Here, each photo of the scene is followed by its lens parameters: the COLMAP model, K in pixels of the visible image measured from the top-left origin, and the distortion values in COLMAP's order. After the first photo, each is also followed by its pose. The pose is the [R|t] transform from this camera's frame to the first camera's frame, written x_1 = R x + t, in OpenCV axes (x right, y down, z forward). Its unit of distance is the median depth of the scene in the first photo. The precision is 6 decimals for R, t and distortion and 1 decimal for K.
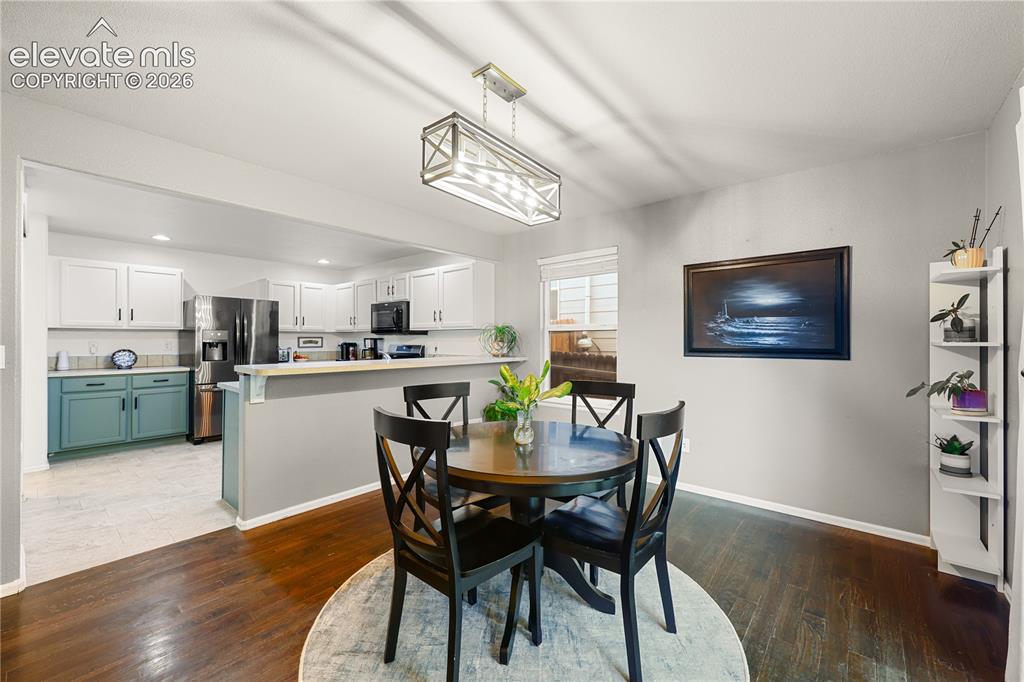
lens RADIAL K [[411.4, 0, 514.7], [0, 411.4, 340.2], [0, 0, 1]] dist [0.000237, 0.000981]
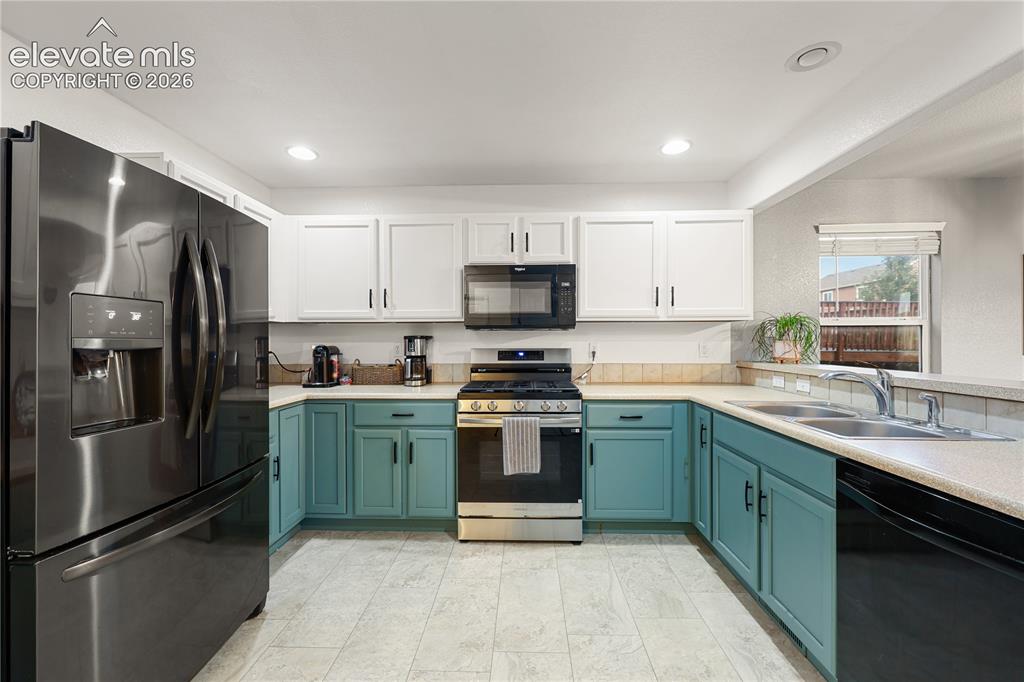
lens RADIAL K [[411.4, 0, 513.1], [0, 411.4, 341.3], [0, 0, 1]] dist [0.000237, 0.000981]
pose [[0.784948, -0.004766, 0.619543, -0.738507], [0.004508, 0.999988, 0.001981, 0.001308], [-0.619545, 0.001238, 0.784960, 0.712343]]
